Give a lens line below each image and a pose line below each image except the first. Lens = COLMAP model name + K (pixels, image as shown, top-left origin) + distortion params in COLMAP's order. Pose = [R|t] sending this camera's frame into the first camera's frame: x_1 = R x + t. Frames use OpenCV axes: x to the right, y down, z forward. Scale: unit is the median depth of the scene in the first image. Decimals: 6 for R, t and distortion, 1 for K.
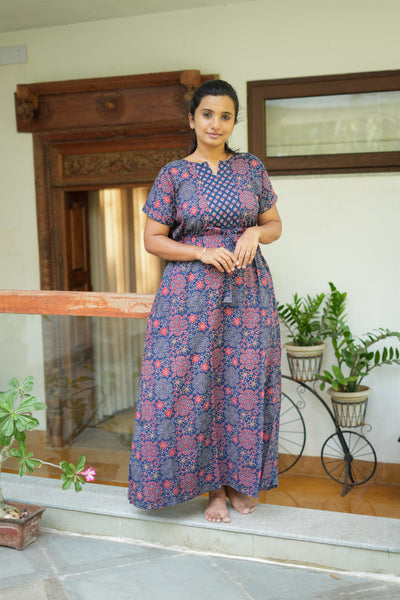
lens RADIAL K [[870.5, 0, 200.0], [0, 870.5, 300.0], [0, 0, 1]] dist [-0.026709, 0.027532]
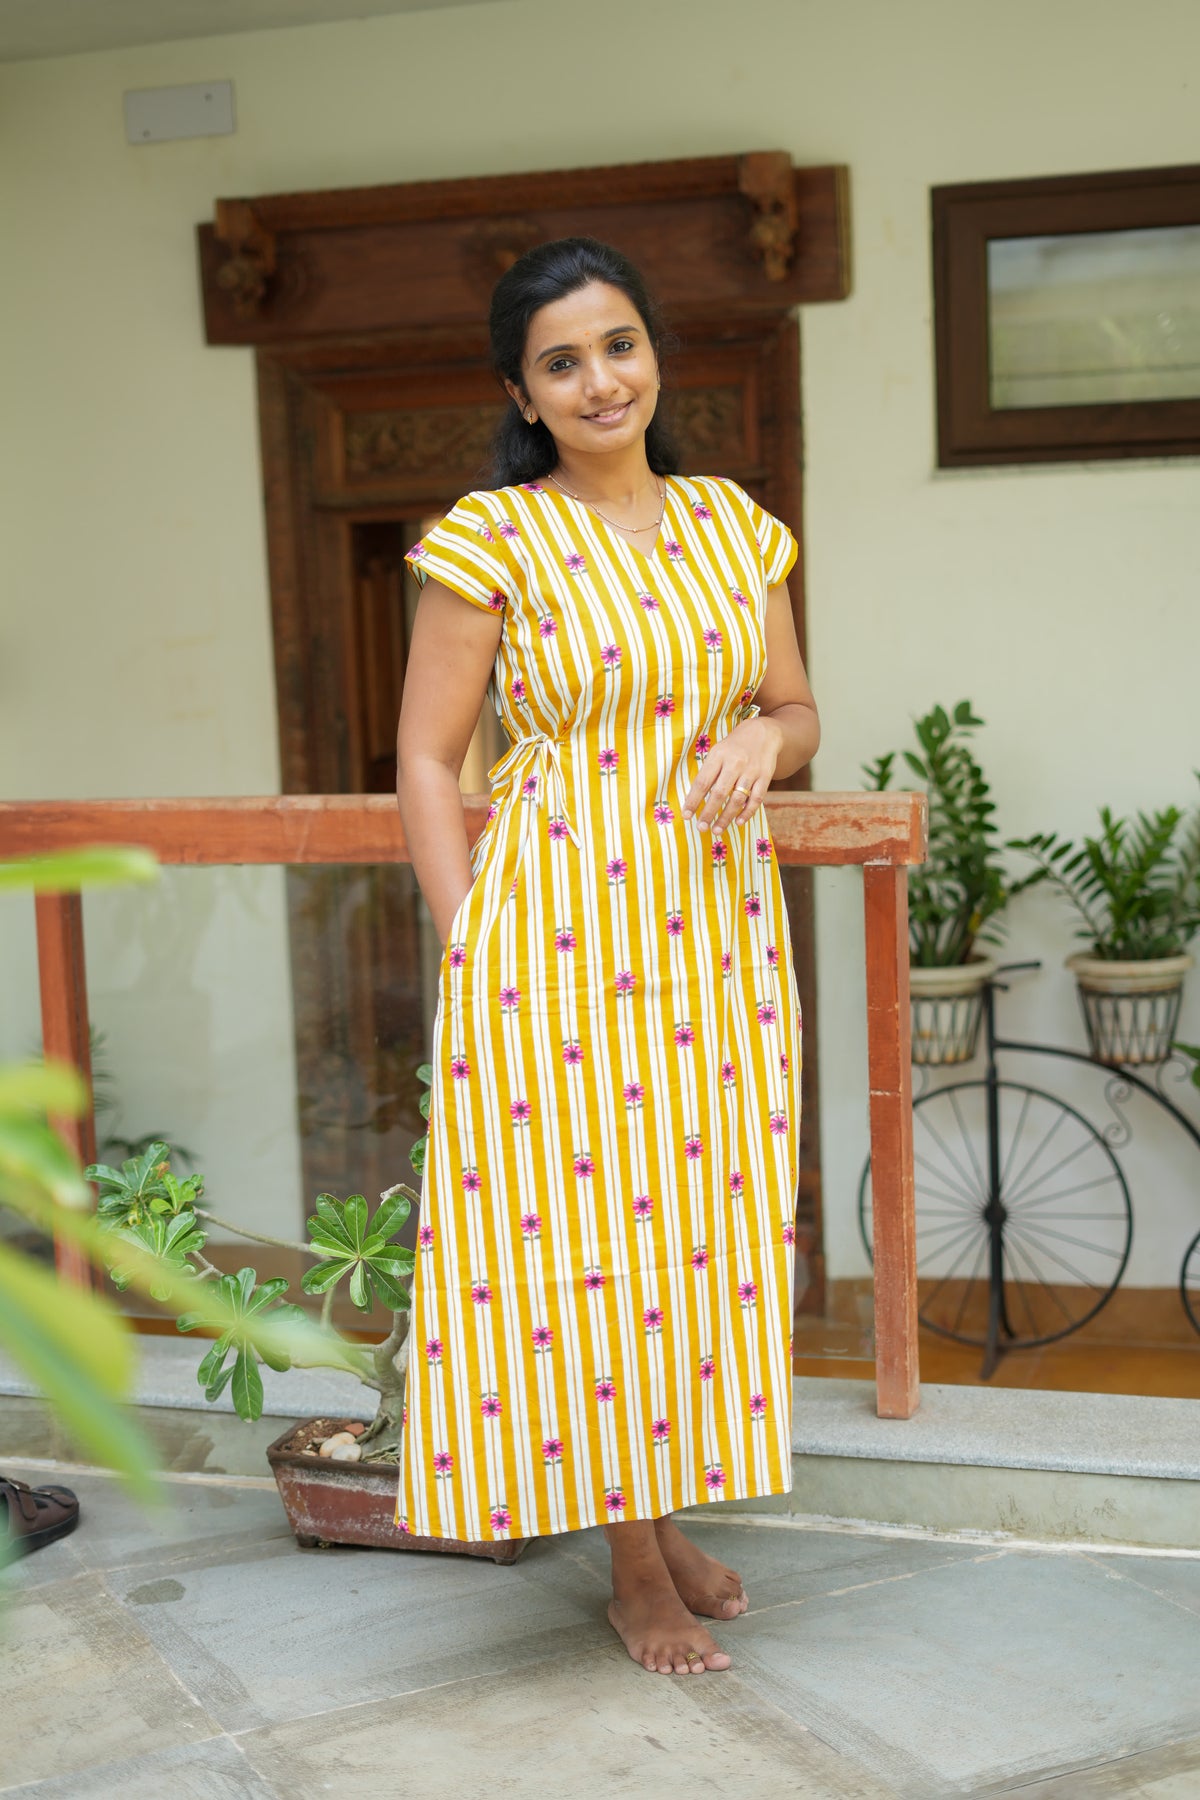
lens RADIAL K [[2611.6, 0, 600.0], [0, 2611.6, 900.0], [0, 0, 1]] dist [-0.026709, 0.027532]
pose [[0.996737, -0.022507, 0.077519, -0.163662], [0.022215, 0.999743, 0.004626, 0.019260], [-0.077603, -0.002889, 0.996980, -0.001994]]
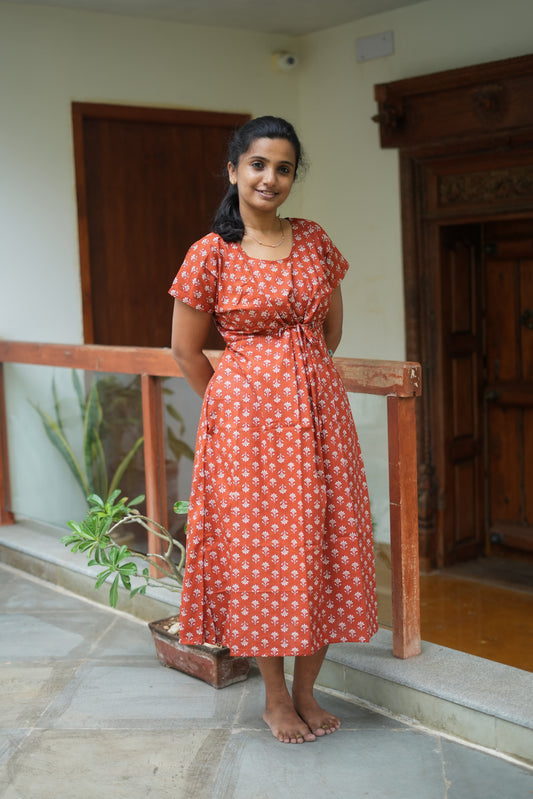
lens RADIAL K [[1159.3, 0, 266.5], [0, 1159.3, 399.5], [0, 0, 1]] dist [-0.026709, 0.027532]
pose [[0.887519, 0.041986, -0.458854, 0.195908], [-0.034685, 0.999102, 0.024332, 0.003448], [0.459464, -0.005679, 0.888178, 0.072797]]
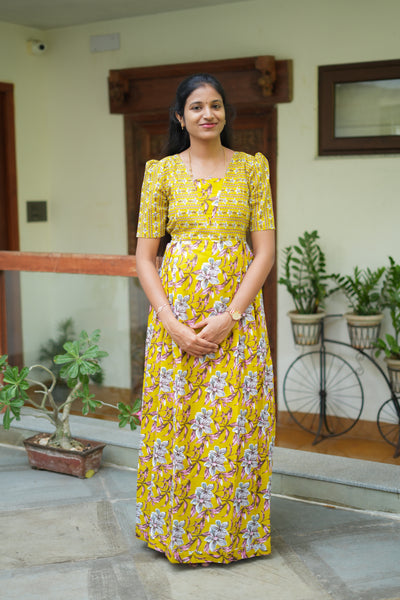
lens RADIAL K [[870.5, 0, 200.0], [0, 870.5, 300.0], [0, 0, 1]] dist [-0.026709, 0.027532]
pose [[0.990177, 0.028700, -0.136842, 0.065998], [-0.025750, 0.999397, 0.023279, 0.013658], [0.137427, -0.019527, 0.990319, -0.078384]]
